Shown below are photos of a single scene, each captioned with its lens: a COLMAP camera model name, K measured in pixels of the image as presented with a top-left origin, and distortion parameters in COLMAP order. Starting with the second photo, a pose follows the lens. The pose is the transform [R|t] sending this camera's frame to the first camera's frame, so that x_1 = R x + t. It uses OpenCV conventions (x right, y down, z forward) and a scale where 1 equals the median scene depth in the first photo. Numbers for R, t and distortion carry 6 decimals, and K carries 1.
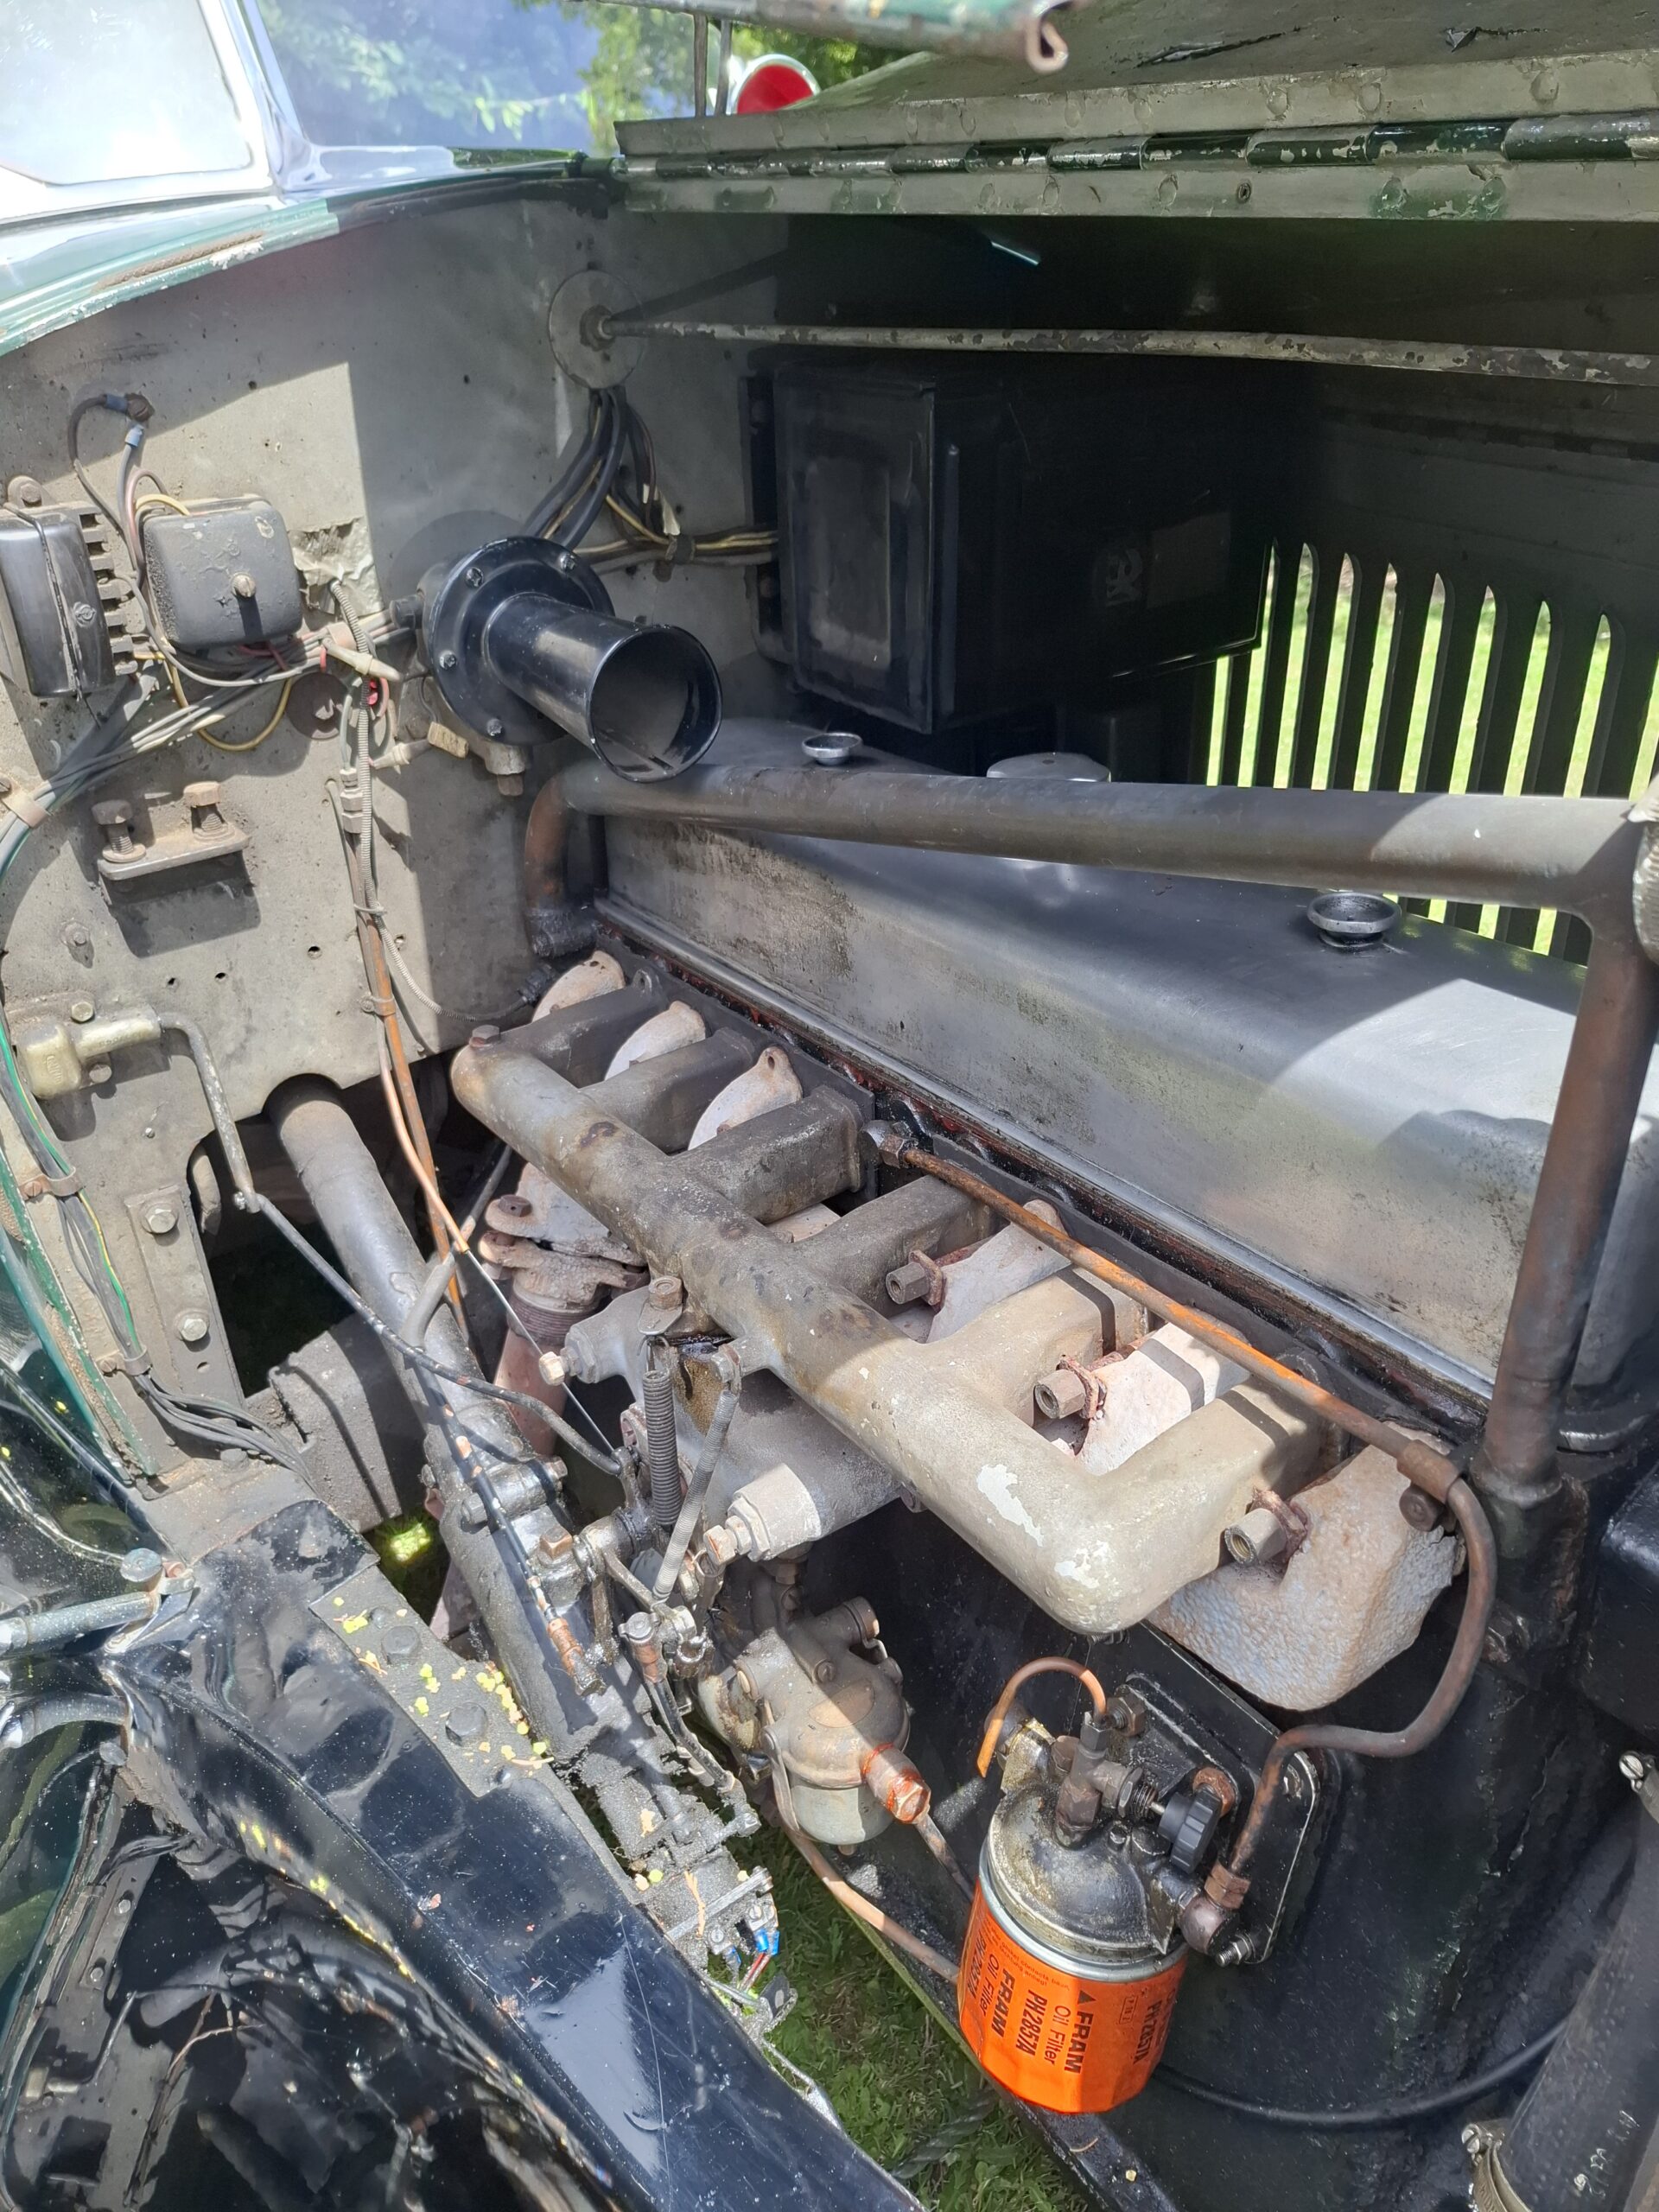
lens RADIAL K [[1545.0, 0, 842.0], [0, 1545.0, 1108.2], [0, 0, 1]] dist [0.035740, -0.035358]
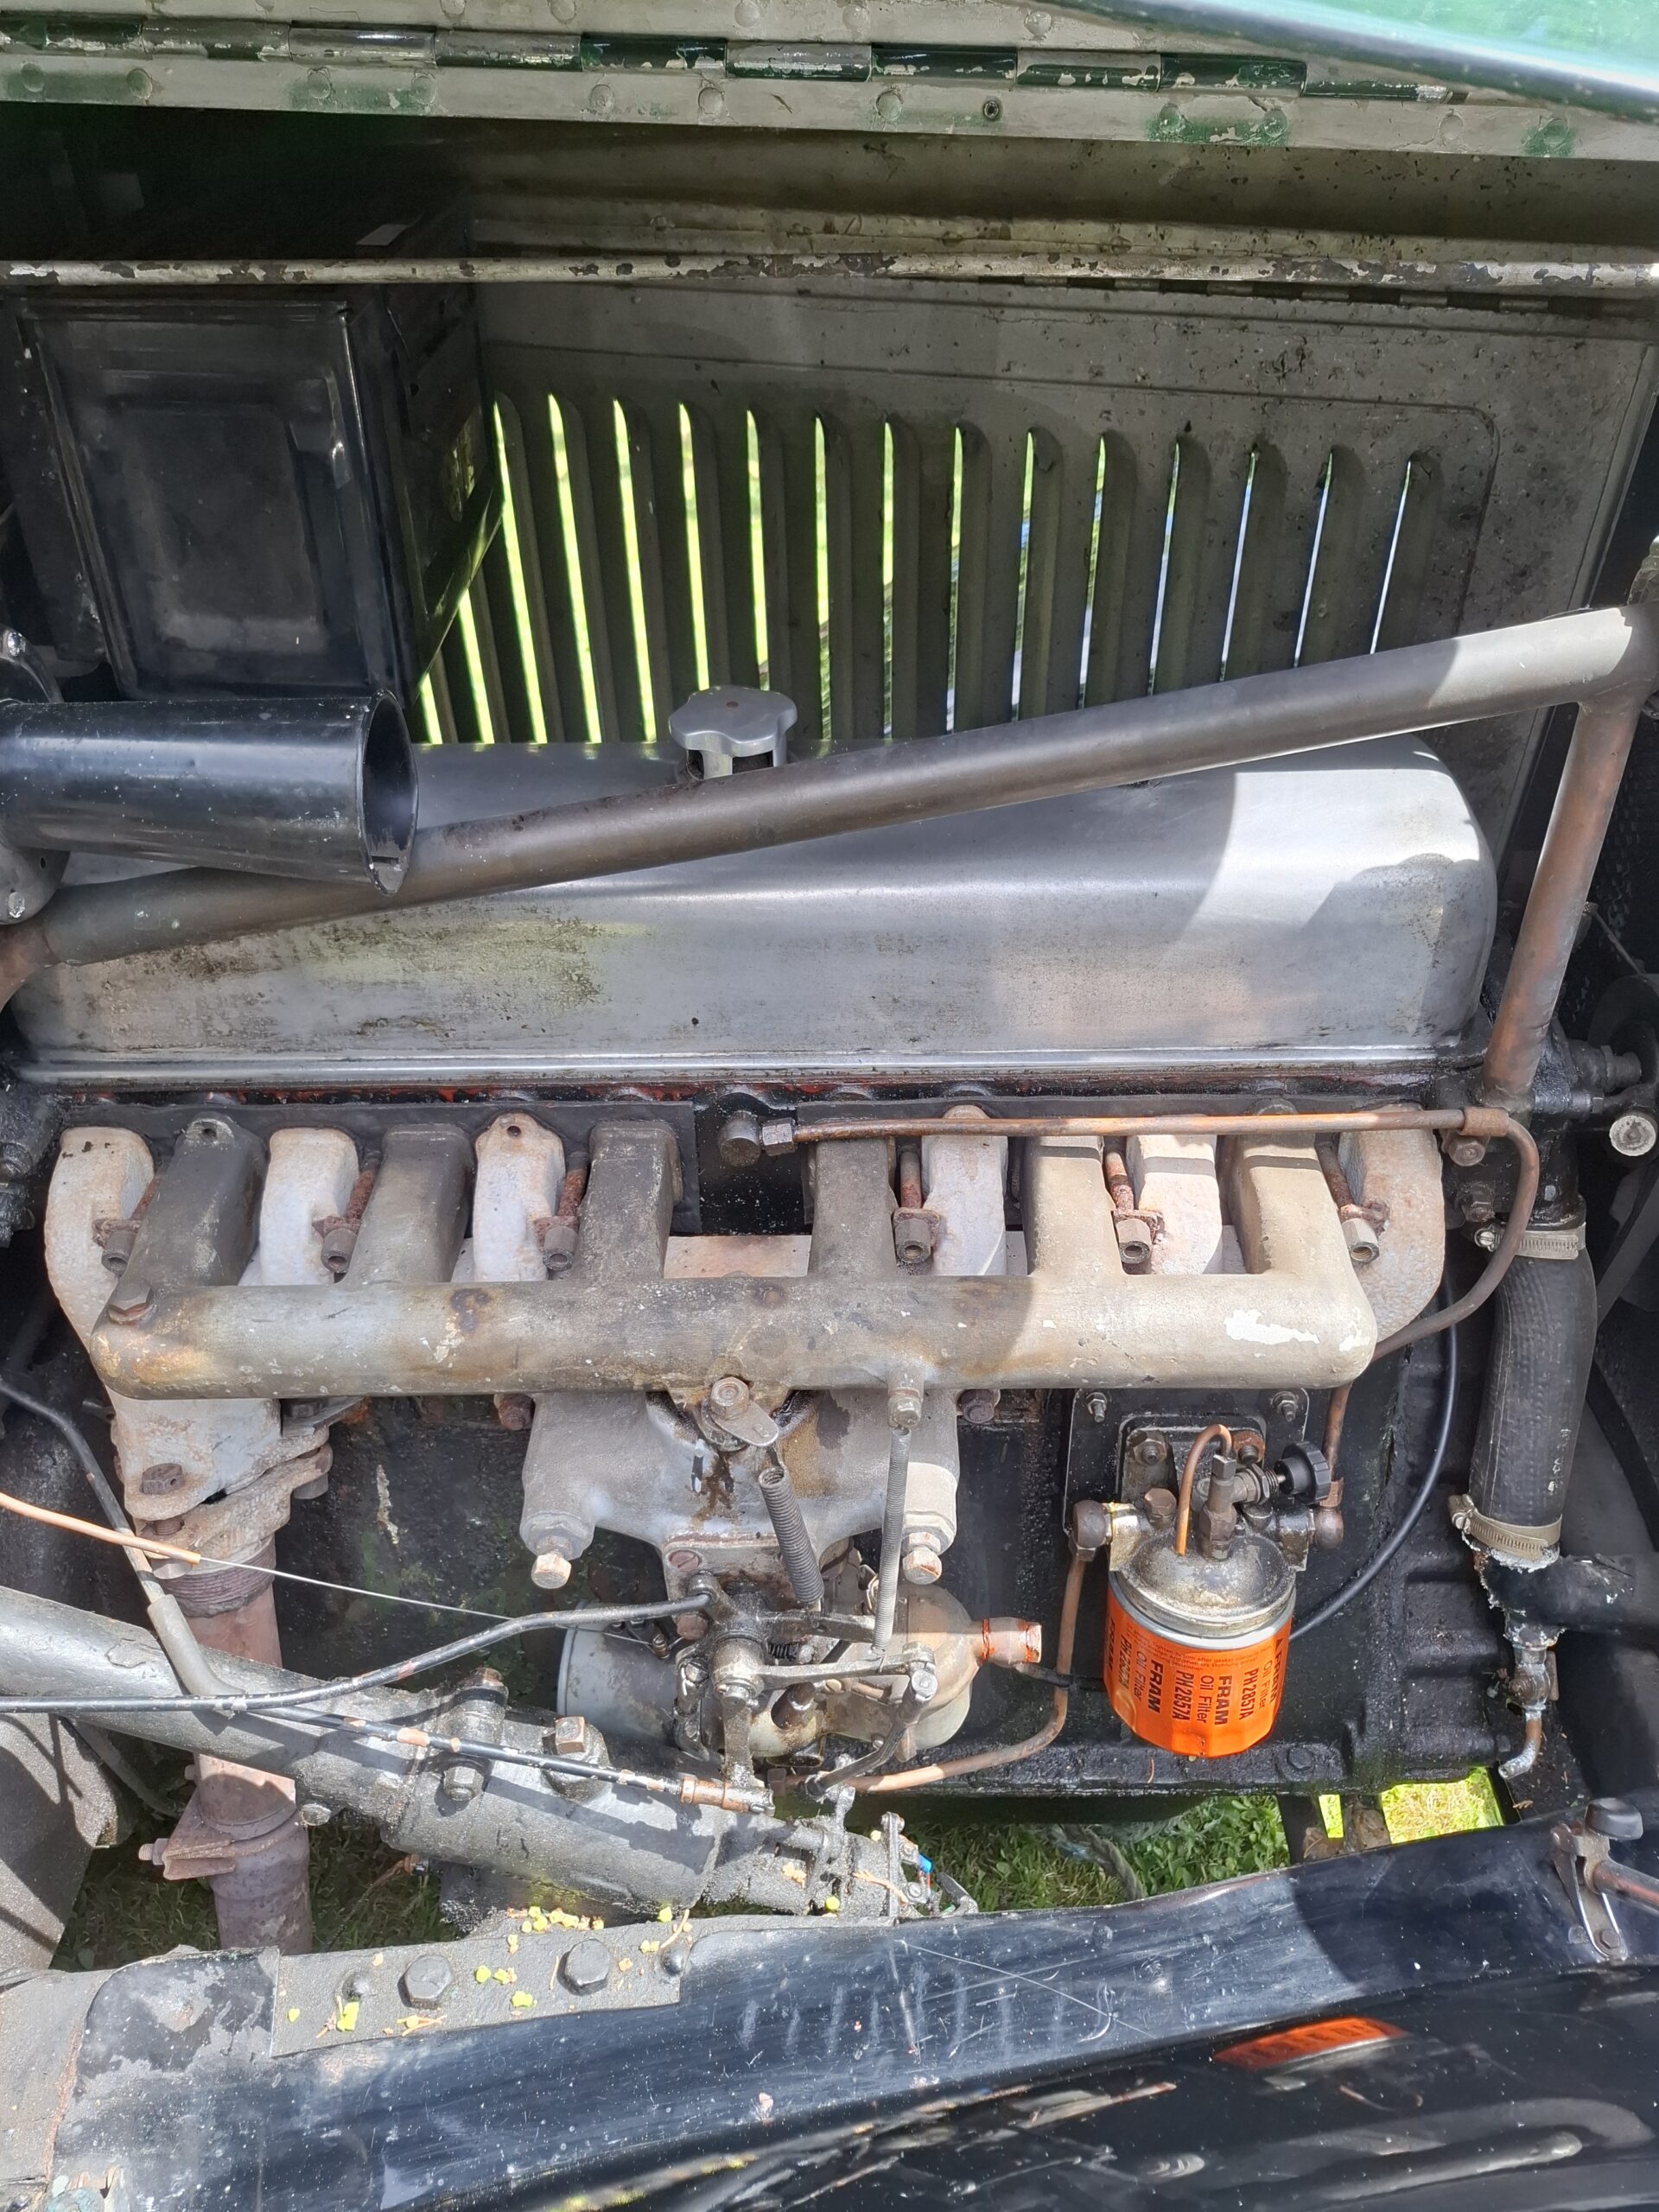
lens RADIAL K [[1545.0, 0, 842.2], [0, 1545.0, 1098.3], [0, 0, 1]] dist [0.035740, -0.035358]
pose [[0.601367, -0.479330, 0.639219, -0.598075], [0.376804, 0.875637, 0.302122, -0.297055], [-0.704540, 0.059174, 0.707193, 0.318107]]
